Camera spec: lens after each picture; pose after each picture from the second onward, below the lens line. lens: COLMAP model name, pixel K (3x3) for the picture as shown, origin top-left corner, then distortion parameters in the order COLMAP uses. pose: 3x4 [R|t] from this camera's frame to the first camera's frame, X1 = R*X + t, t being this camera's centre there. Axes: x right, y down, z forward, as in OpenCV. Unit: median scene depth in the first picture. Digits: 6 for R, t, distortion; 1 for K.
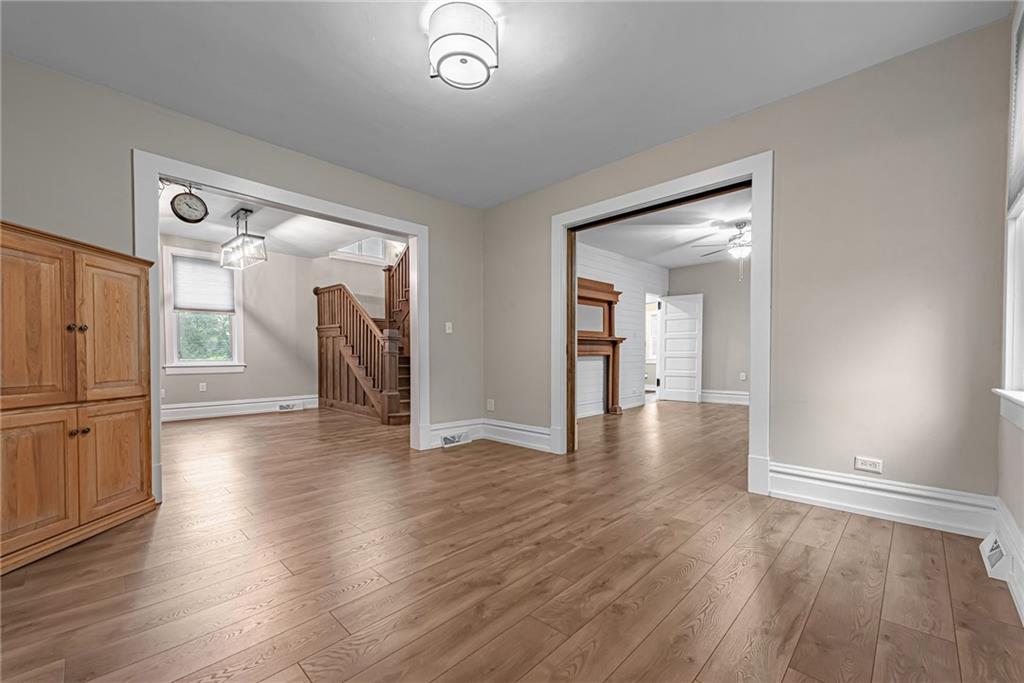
lens RADIAL K [[418.6, 0, 513.3], [0, 418.6, 370.9], [0, 0, 1]] dist [-0.015453, -0.000450]
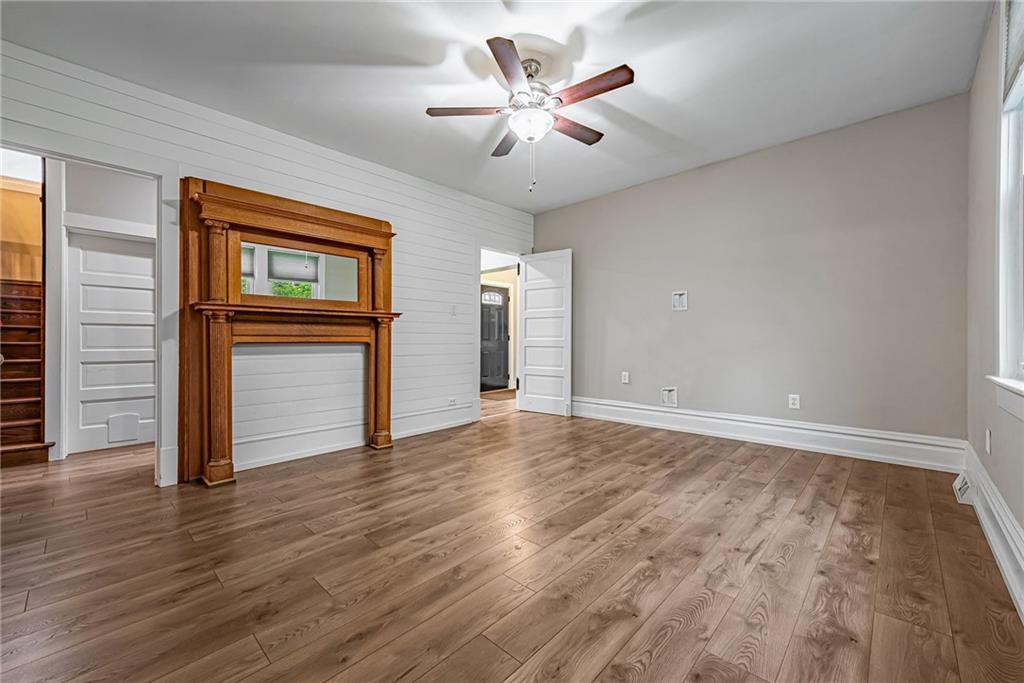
lens RADIAL K [[415.1, 0, 517.6], [0, 415.1, 348.8], [0, 0, 1]] dist [0.026027, -0.000060]
pose [[0.999407, 0.000694, 0.034421, 0.395160], [0.000046, 0.999769, -0.021476, -0.017154], [-0.034428, 0.021465, 0.999177, 0.410094]]
